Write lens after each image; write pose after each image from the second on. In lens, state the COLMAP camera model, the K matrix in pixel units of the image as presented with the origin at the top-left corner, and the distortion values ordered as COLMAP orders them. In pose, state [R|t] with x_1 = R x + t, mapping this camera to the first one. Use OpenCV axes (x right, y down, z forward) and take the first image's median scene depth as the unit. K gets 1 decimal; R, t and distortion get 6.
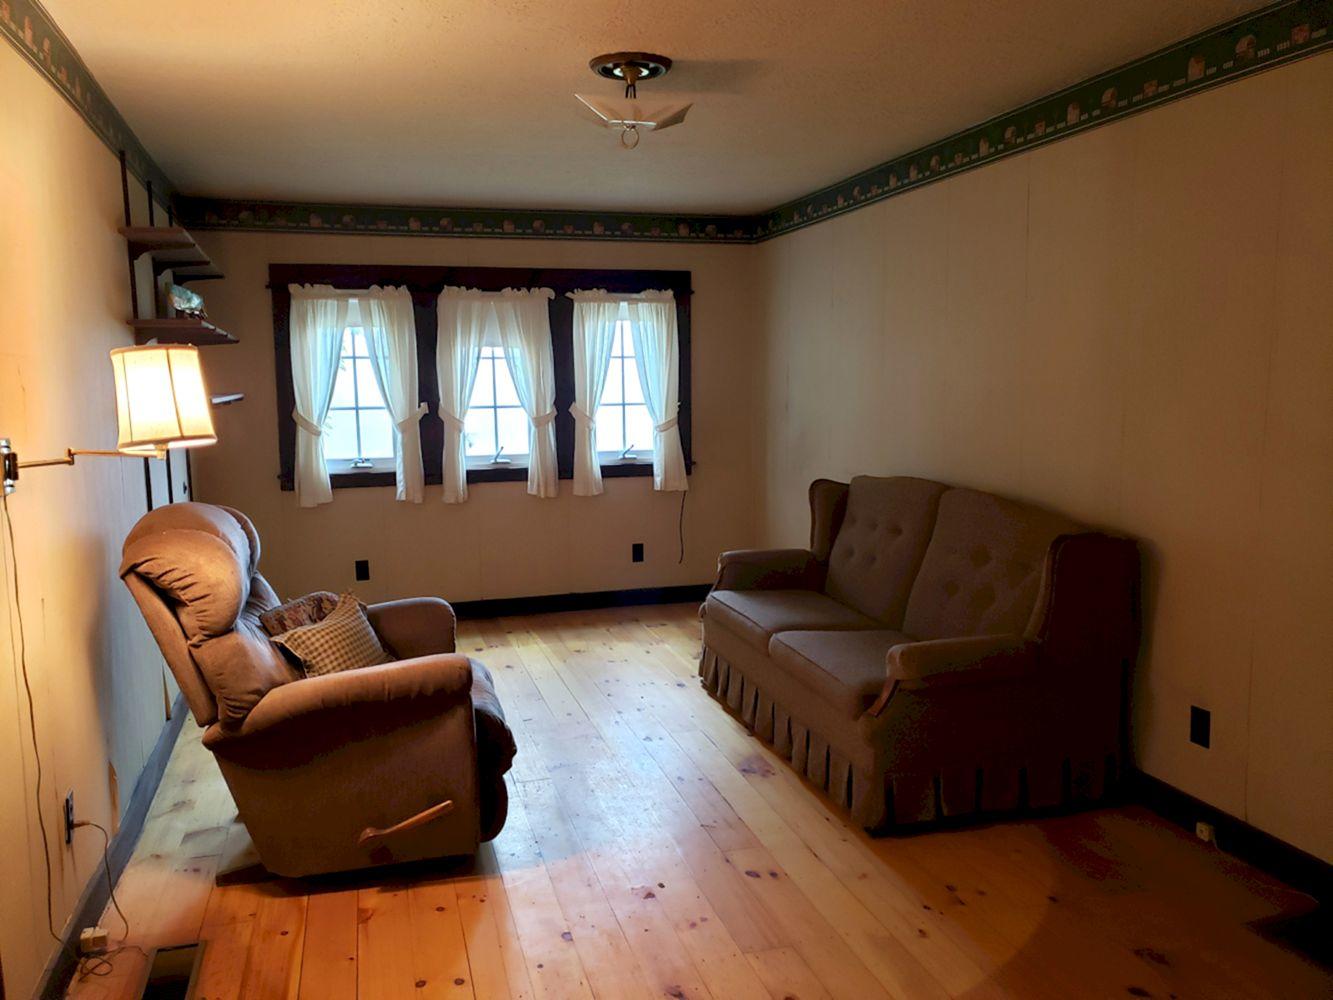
lens RADIAL K [[1043.9, 0, 666.9], [0, 1043.9, 503.9], [0, 0, 1]] dist [0.048467, -0.034027]
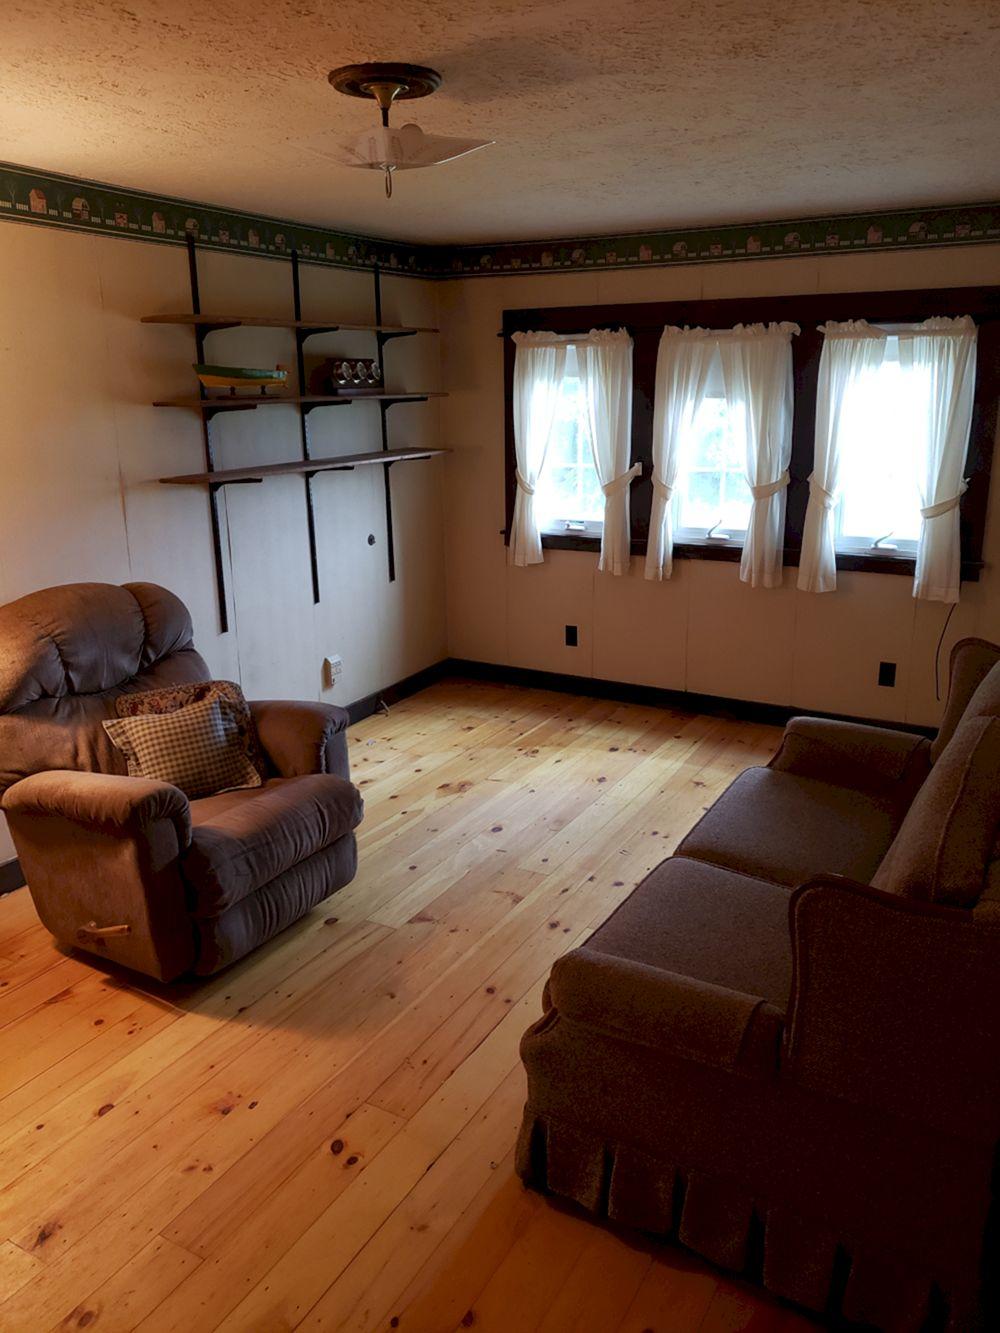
lens RADIAL K [[1043.9, 0, 499.9], [0, 1043.9, 658.0], [0, 0, 1]] dist [0.048467, -0.034027]
pose [[0.725838, 0.175571, -0.665082, 0.306451], [-0.094617, 0.983170, 0.156281, -0.062854], [0.681327, -0.050507, 0.730234, 0.270281]]
